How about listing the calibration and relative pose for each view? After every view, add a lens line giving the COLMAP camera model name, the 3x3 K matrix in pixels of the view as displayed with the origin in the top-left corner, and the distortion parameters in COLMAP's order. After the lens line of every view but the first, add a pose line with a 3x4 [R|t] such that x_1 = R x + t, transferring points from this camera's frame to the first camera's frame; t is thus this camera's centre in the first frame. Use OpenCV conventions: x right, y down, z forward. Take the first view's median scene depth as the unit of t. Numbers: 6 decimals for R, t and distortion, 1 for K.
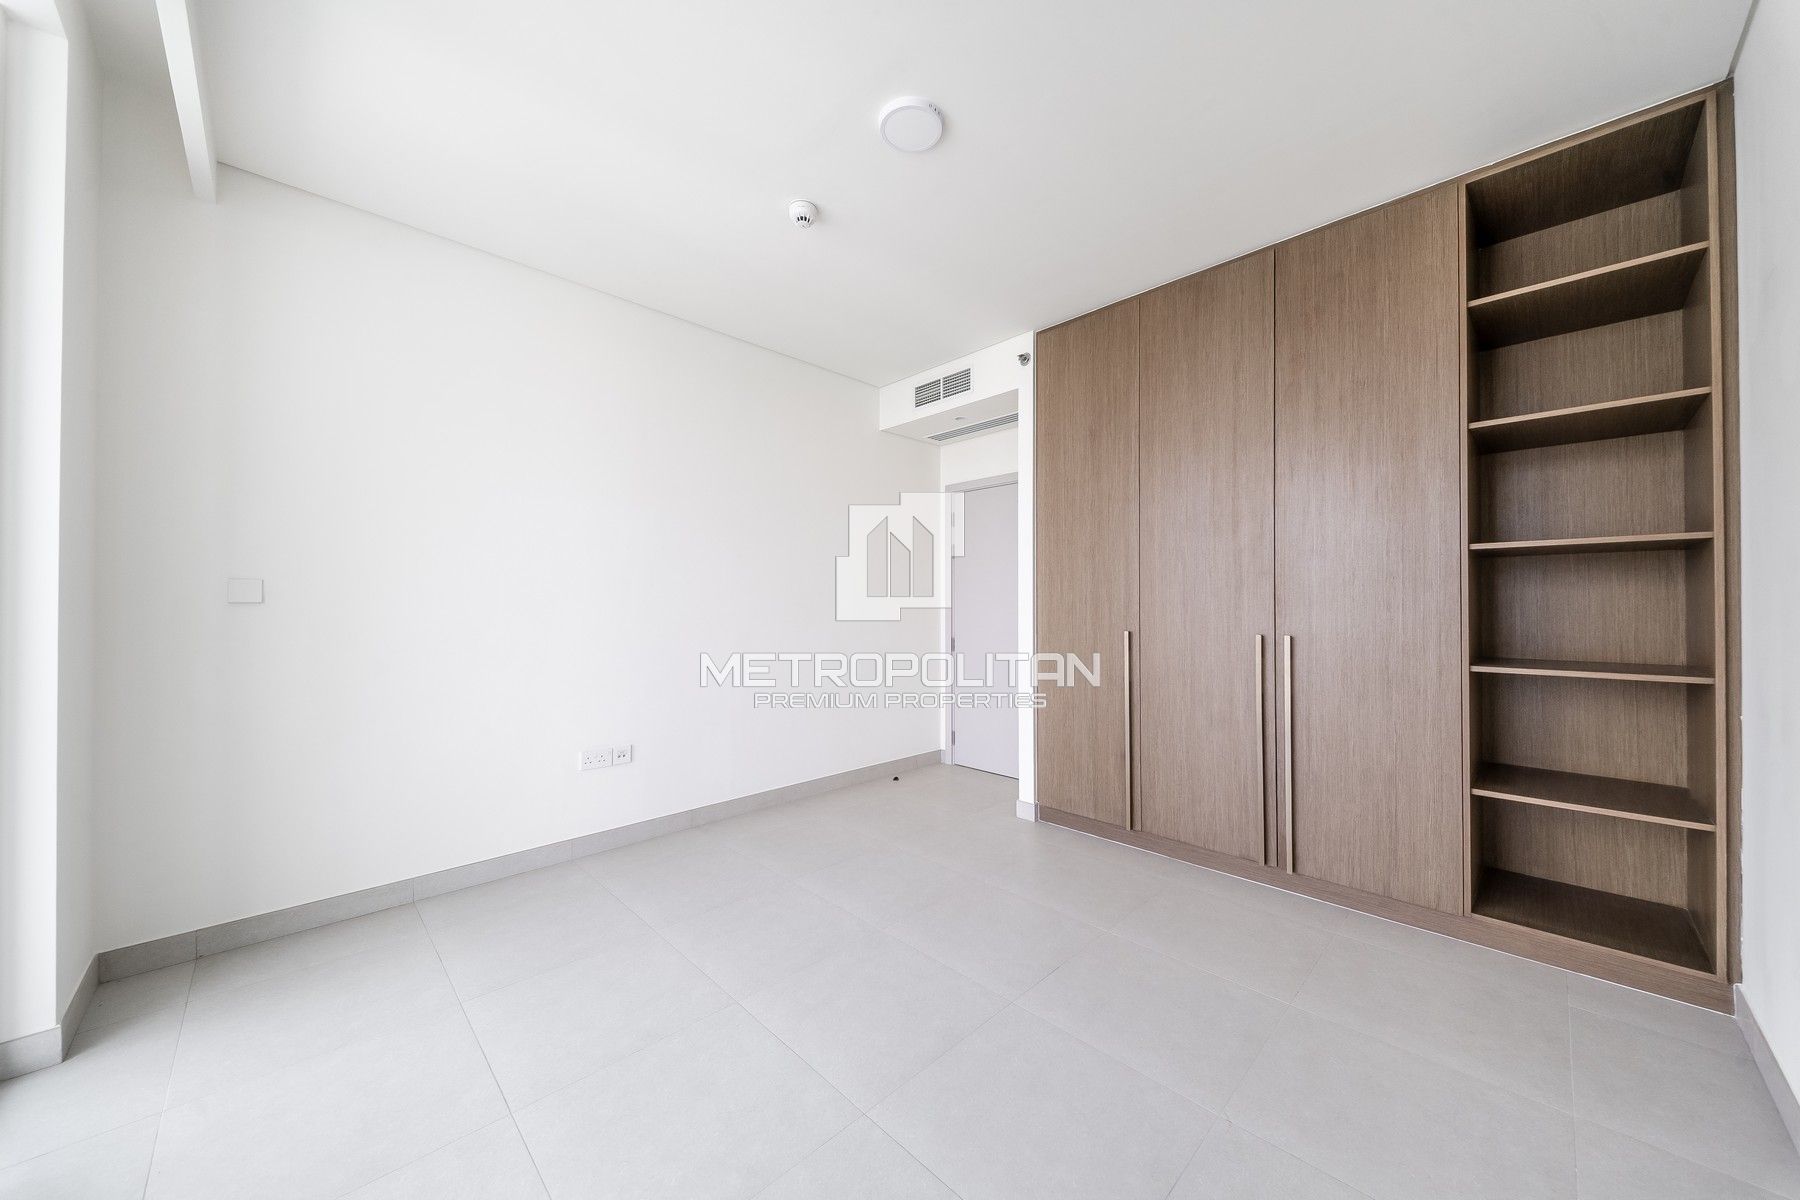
lens RADIAL K [[638.7, 0, 893.7], [0, 638.7, 603.6], [0, 0, 1]] dist [0.011351, -0.005093]
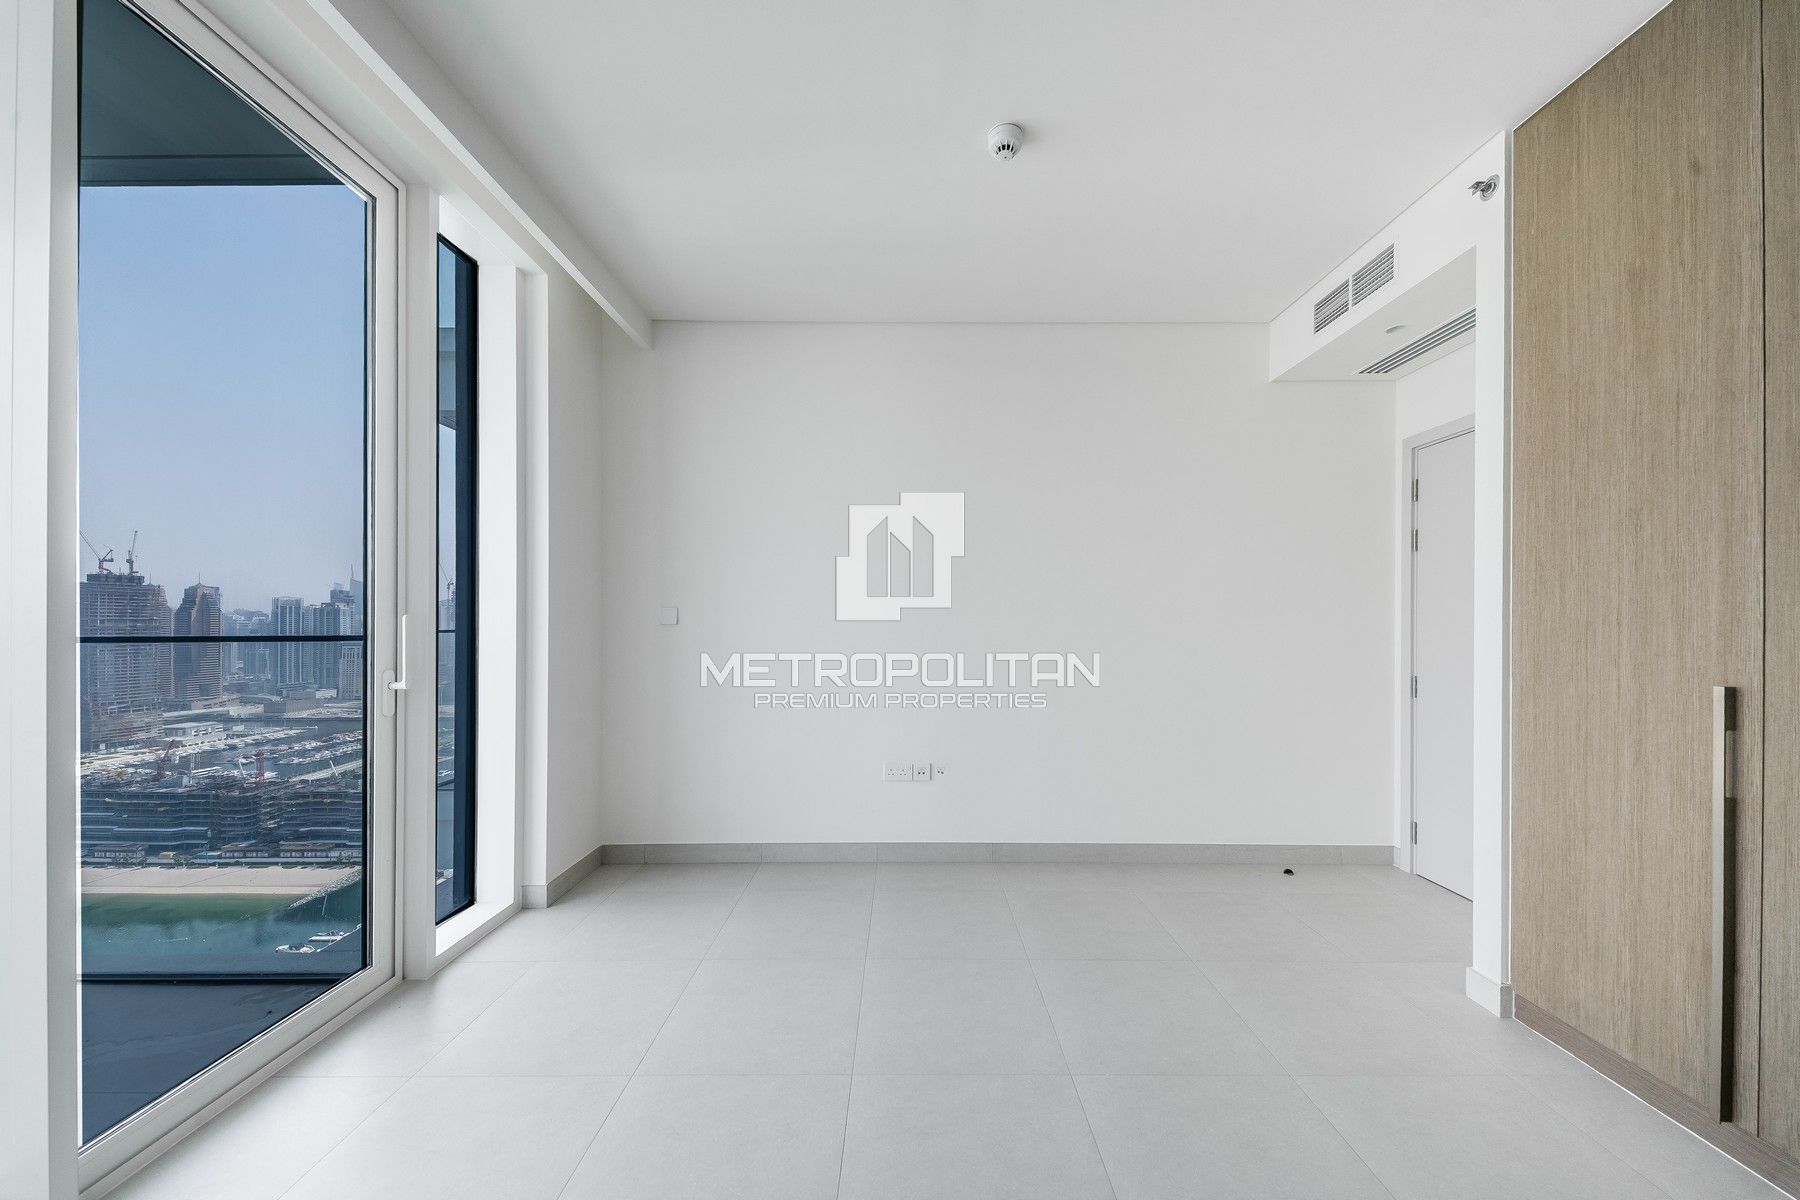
lens RADIAL K [[638.7, 0, 893.0], [0, 638.7, 622.0], [0, 0, 1]] dist [0.011351, -0.005093]
pose [[0.709939, 0.002256, -0.704260, 0.237787], [-0.000782, 0.999997, 0.002415, -0.002572], [0.704263, -0.001164, 0.709938, 0.237739]]
